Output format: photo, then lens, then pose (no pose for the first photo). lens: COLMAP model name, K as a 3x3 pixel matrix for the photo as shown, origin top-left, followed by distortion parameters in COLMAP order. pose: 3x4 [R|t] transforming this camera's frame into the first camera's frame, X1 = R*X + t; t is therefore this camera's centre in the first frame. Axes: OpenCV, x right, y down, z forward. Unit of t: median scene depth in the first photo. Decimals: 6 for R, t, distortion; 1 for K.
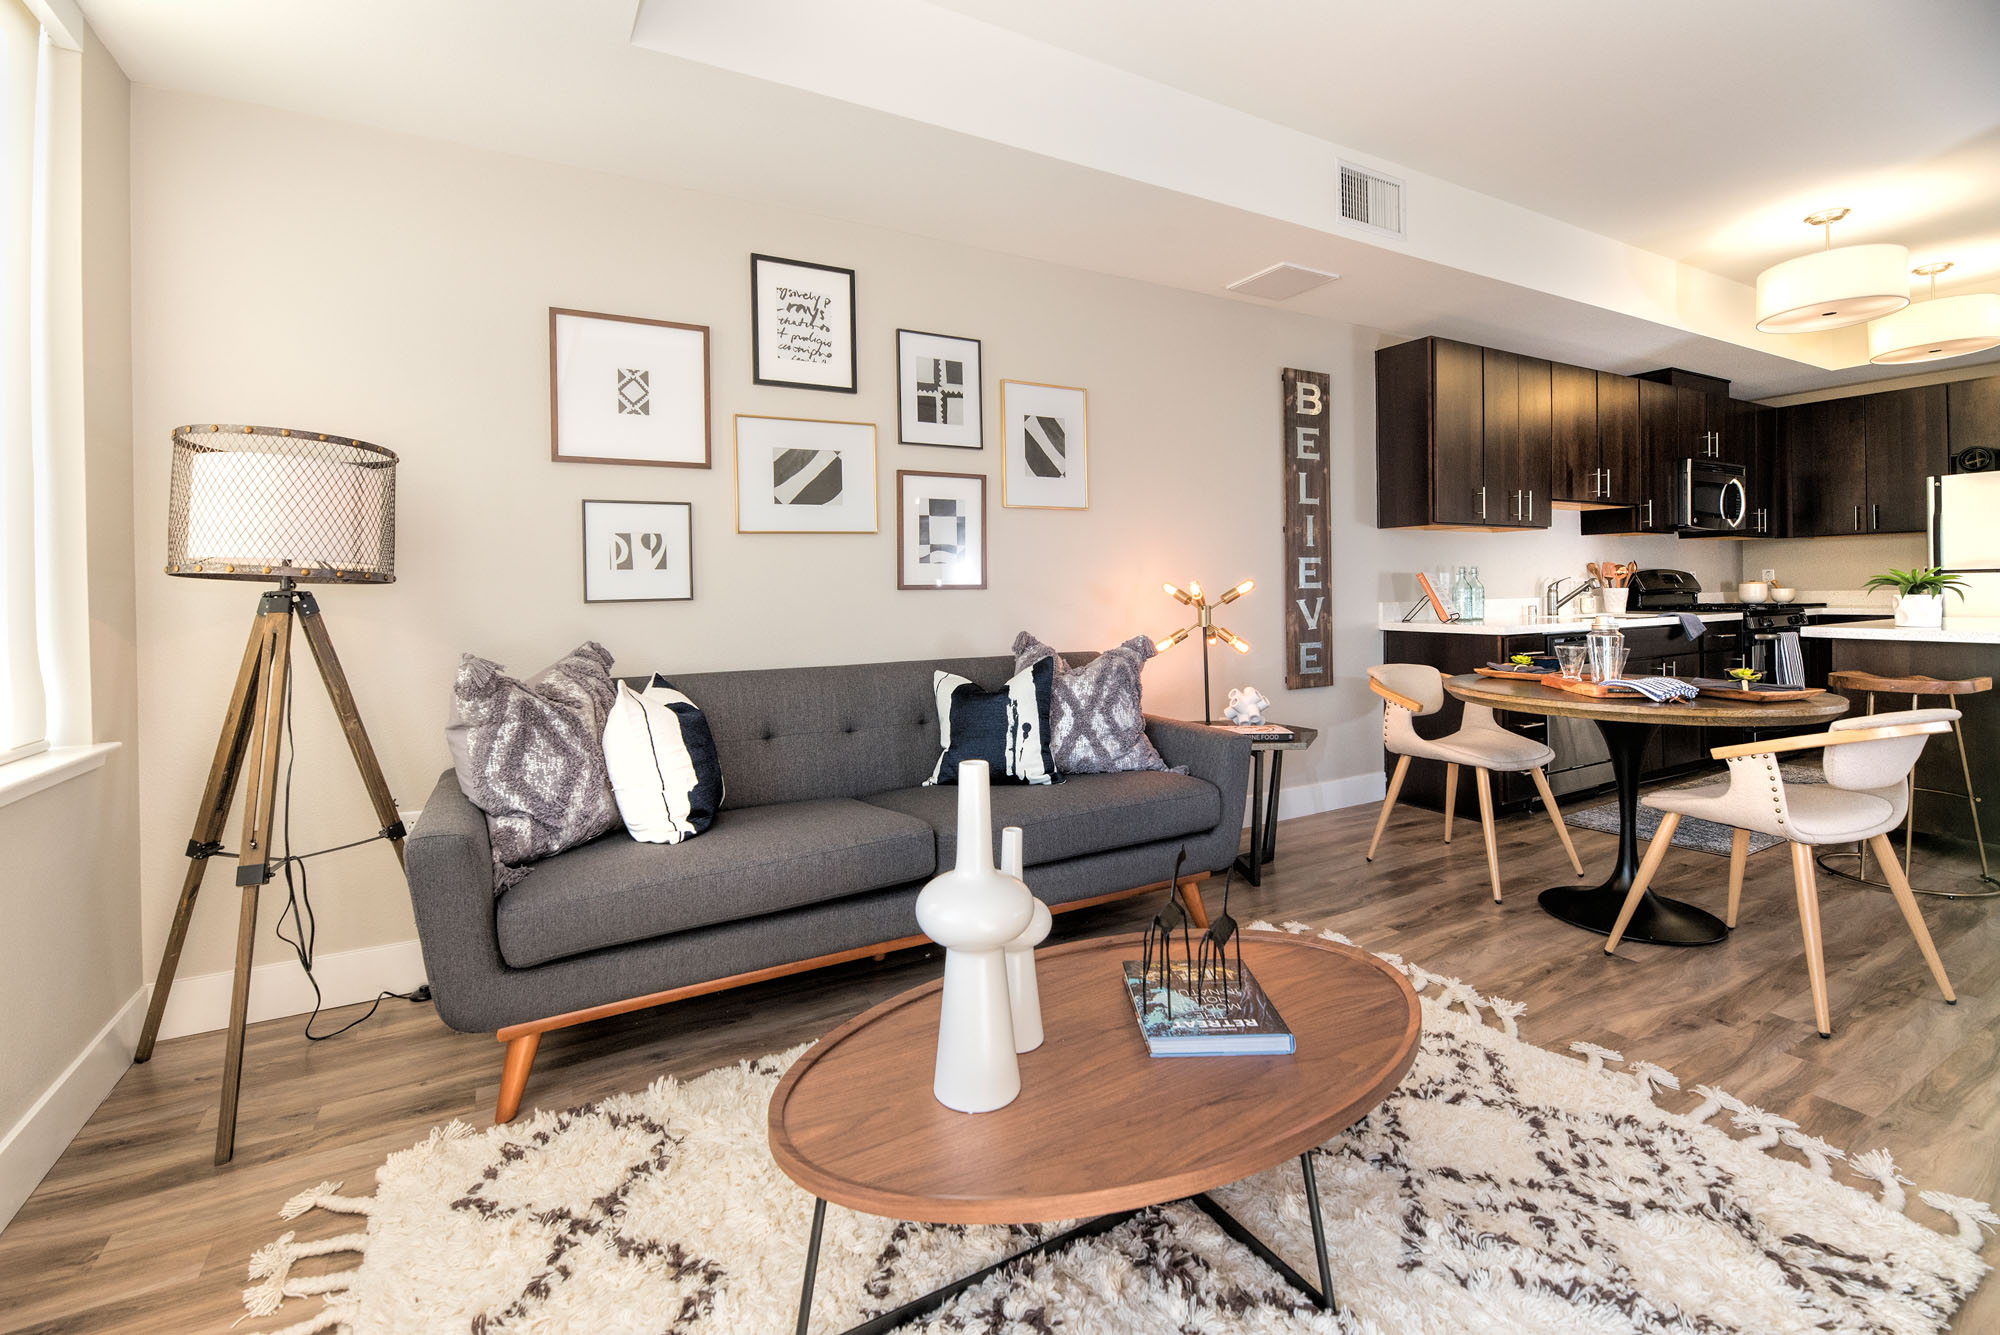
lens RADIAL K [[828.1, 0, 1025.8], [0, 828.1, 591.9], [0, 0, 1]] dist [-0.000205, -0.001829]
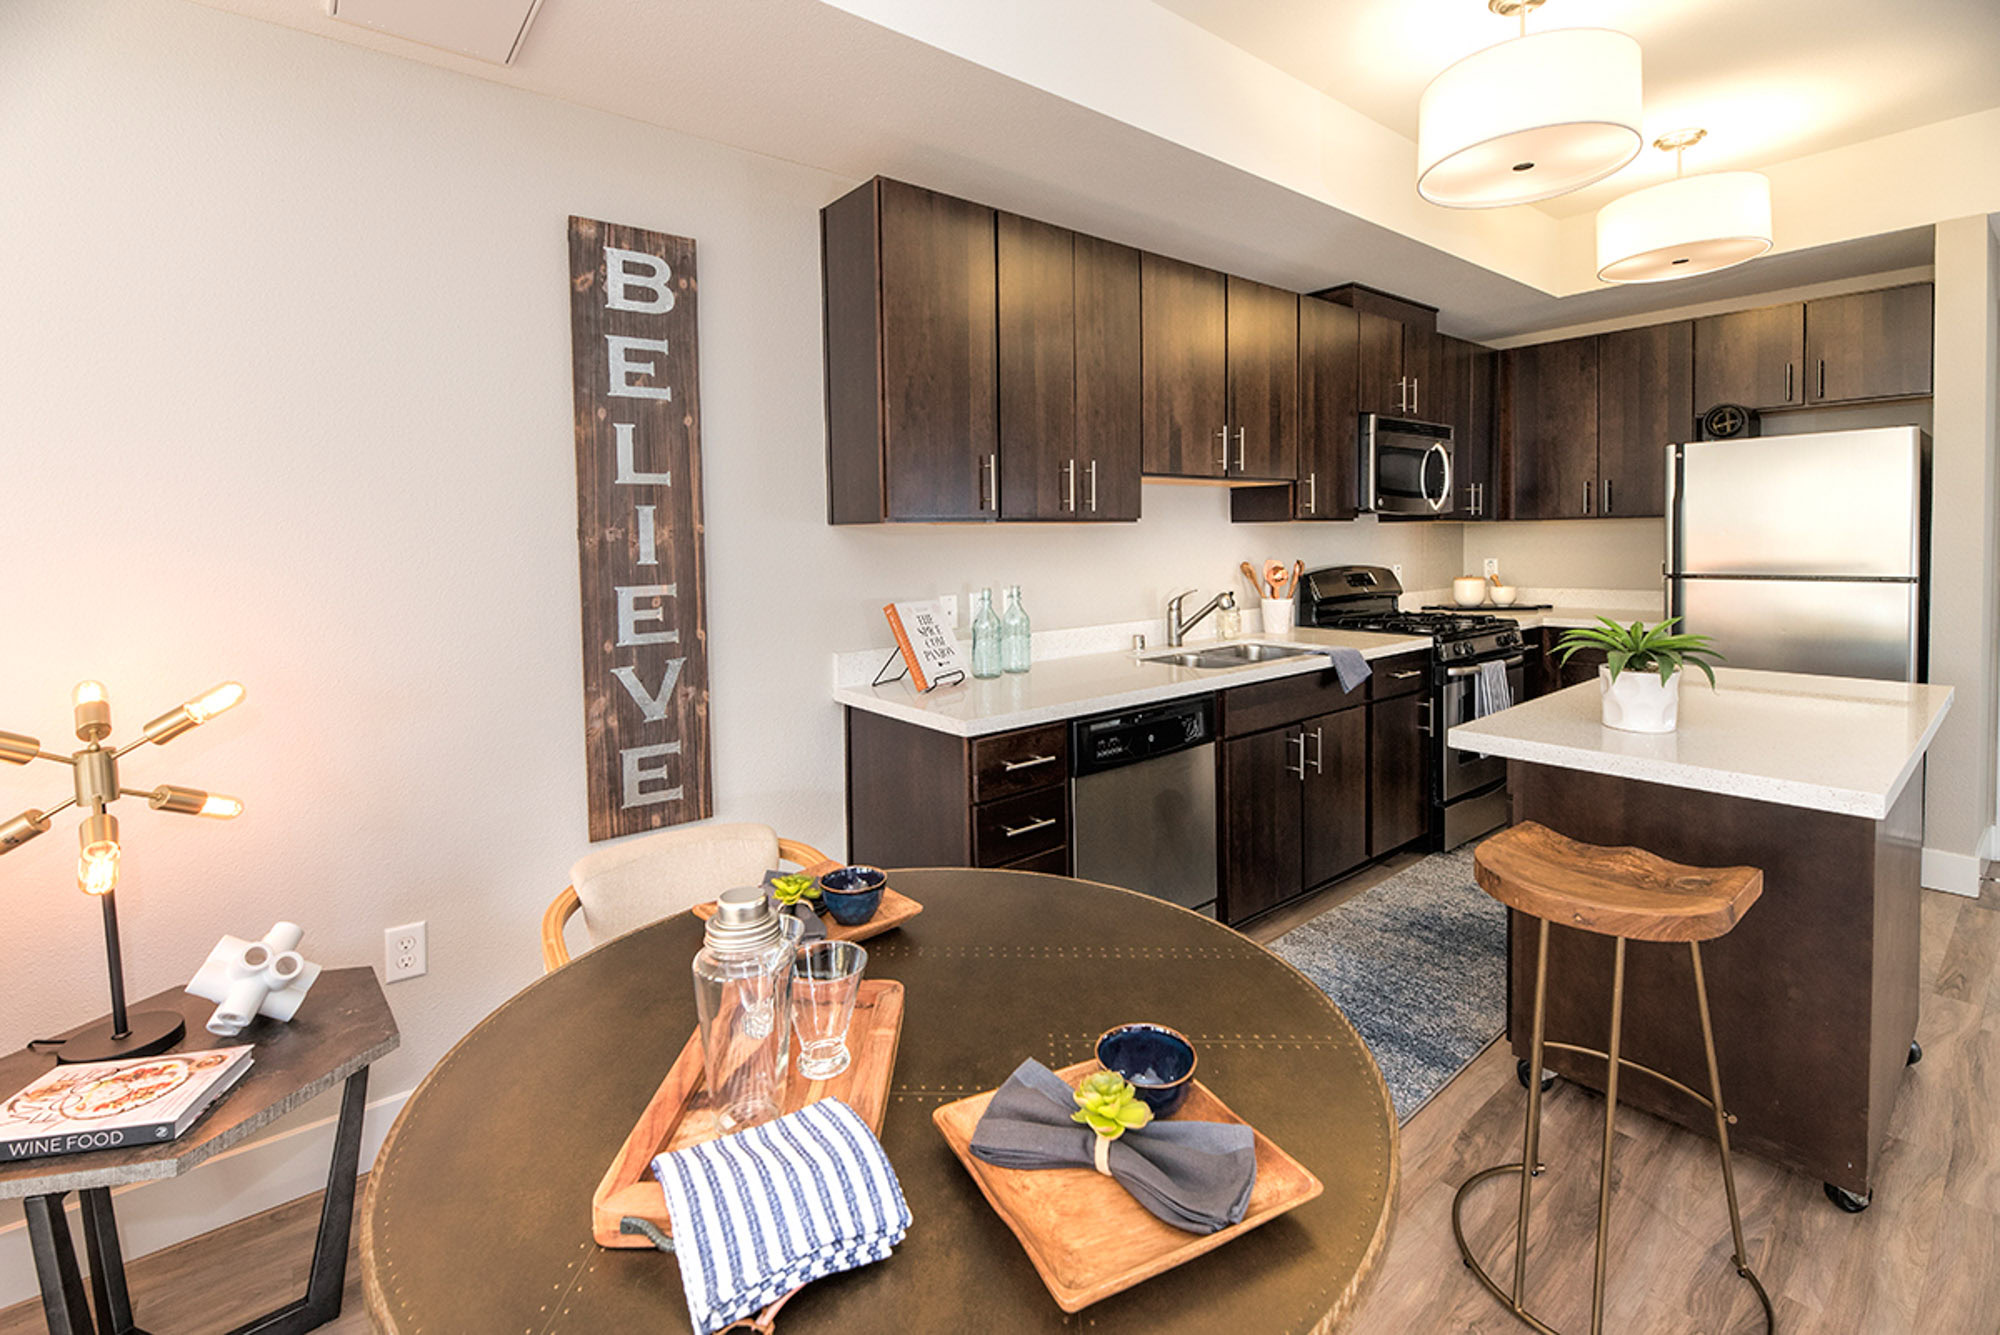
lens RADIAL K [[894.2, 0, 993.4], [0, 894.2, 567.0], [0, 0, 1]] dist [-0.001293, 0.000463]
pose [[0.985468, -0.007690, 0.169685, 0.770275], [0.003220, 0.999641, 0.026601, -0.112646], [-0.169829, -0.025668, 0.985139, 0.667634]]
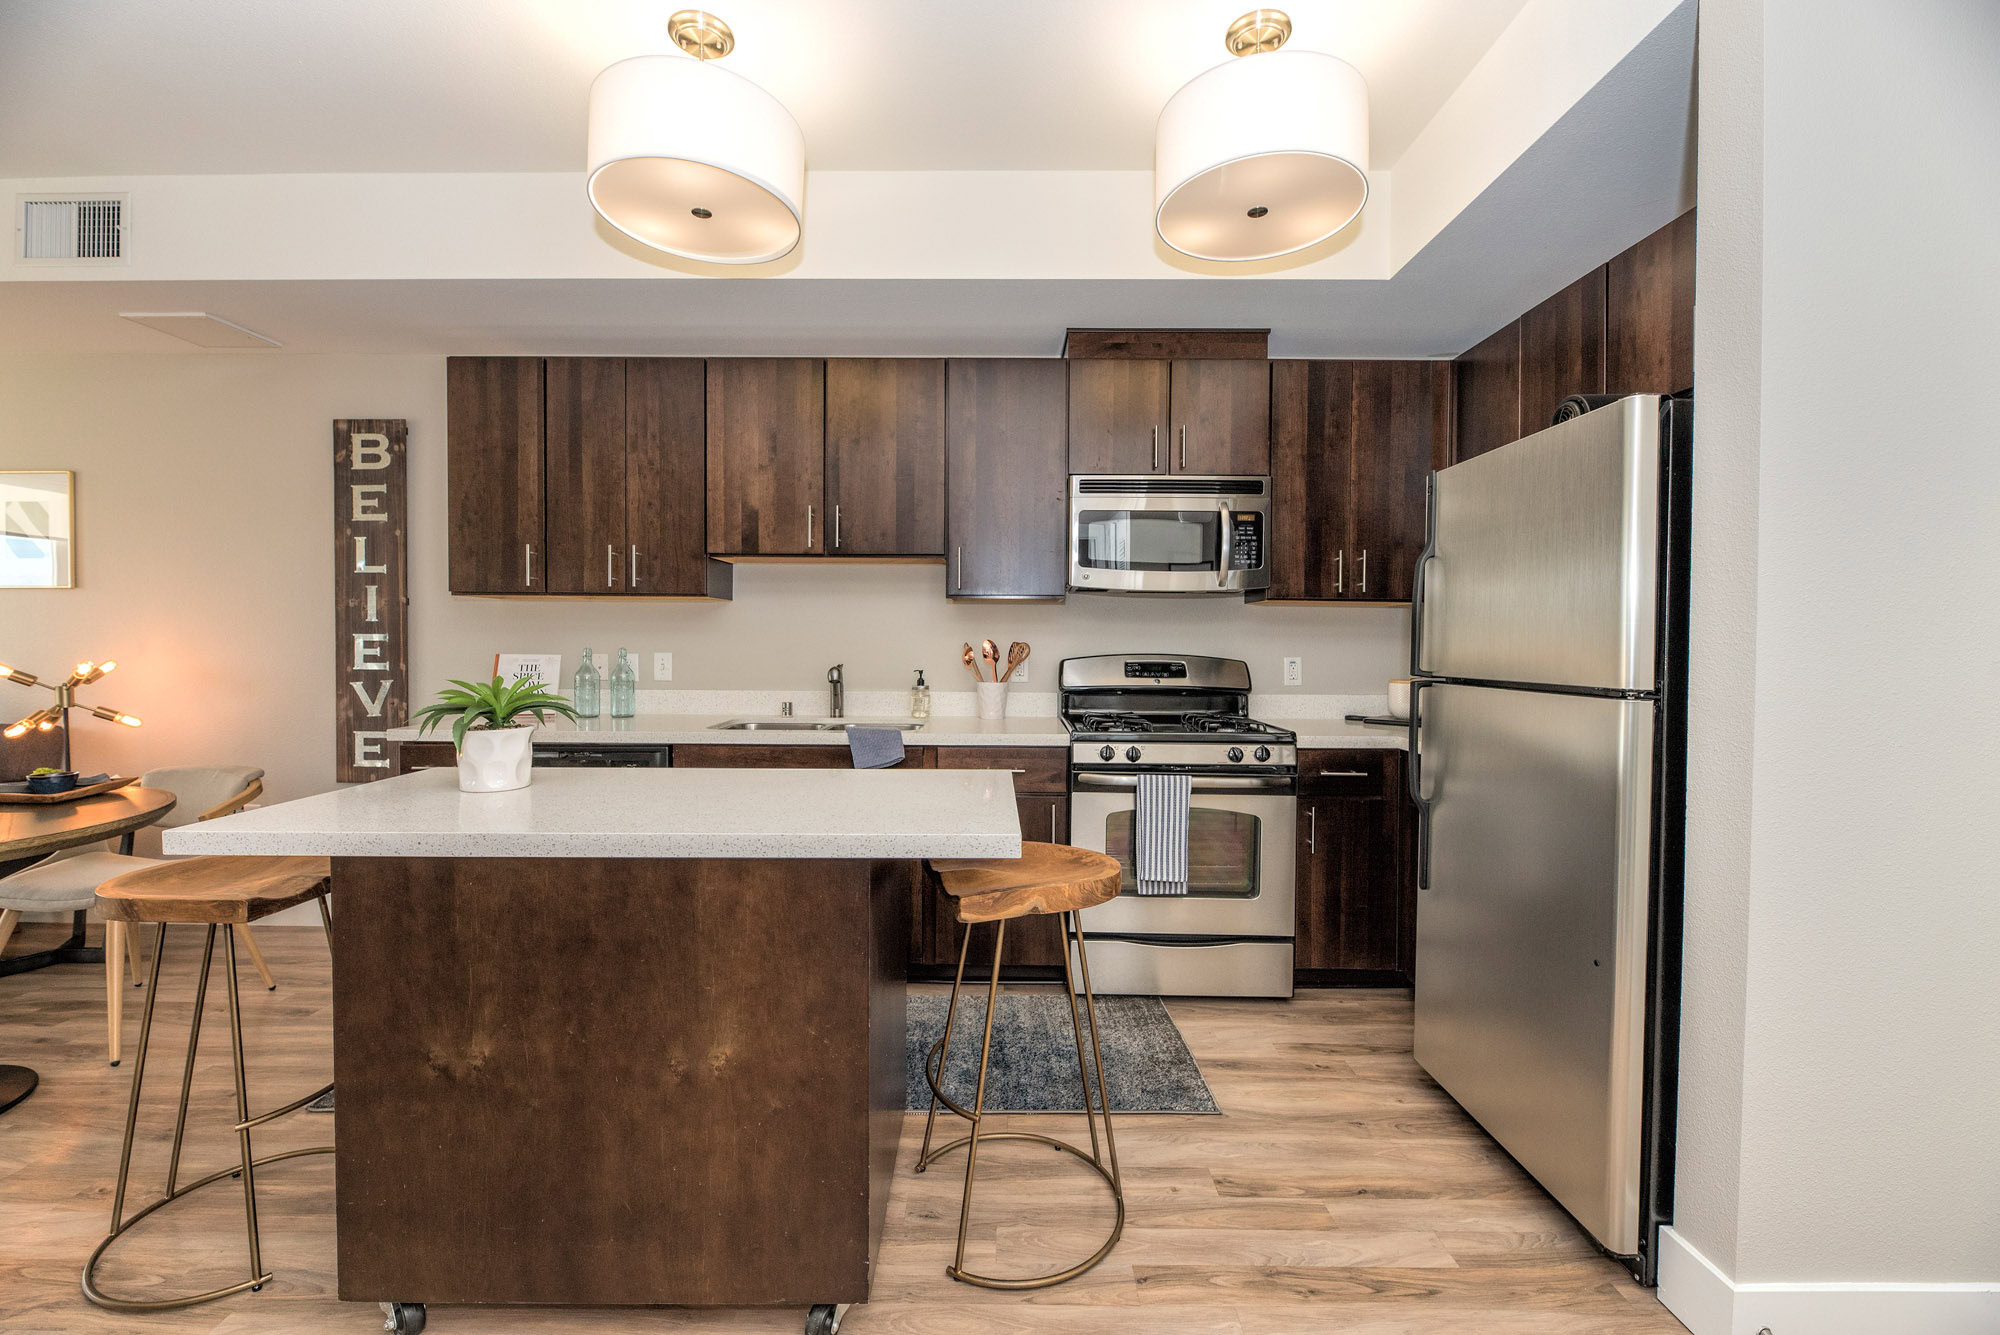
lens RADIAL K [[809.7, 0, 962.2], [0, 809.7, 652.6], [0, 0, 1]] dist [-0.001019, -0.001743]
pose [[0.868338, 0.028448, -0.495157, 2.166946], [-0.022404, 0.999584, 0.018140, -0.085069], [0.495467, -0.004658, 0.868614, 0.944465]]
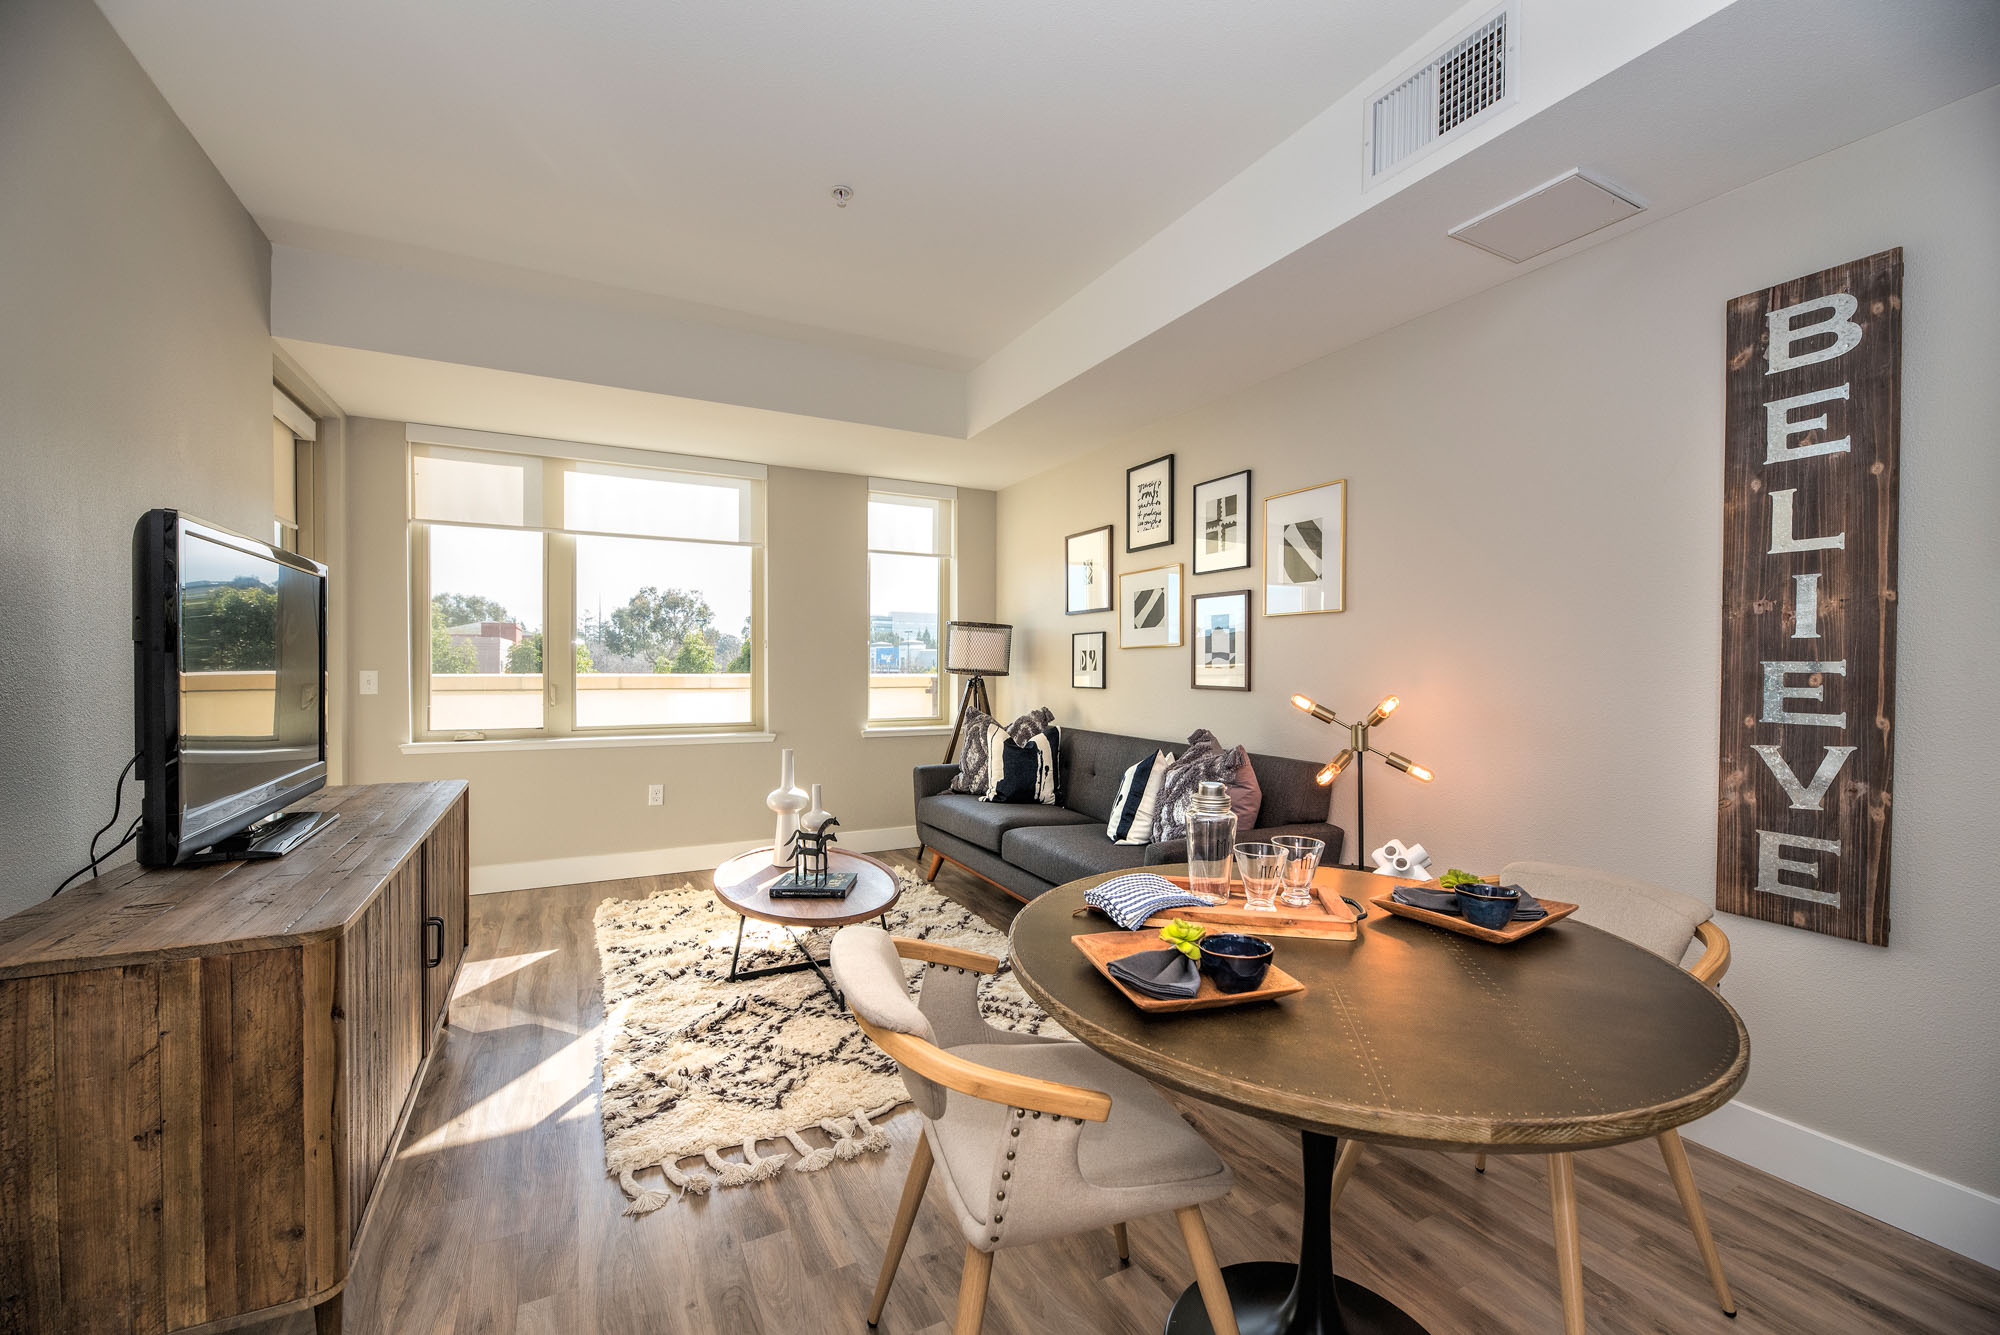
lens RADIAL K [[809.7, 0, 1031.2], [0, 809.7, 679.2], [0, 0, 1]] dist [-0.001019, -0.001743]
pose [[0.006890, 0.033528, -0.999414, 1.350588], [-0.011839, 0.999370, 0.033445, -0.068917], [0.999906, 0.011602, 0.007283, 0.904033]]
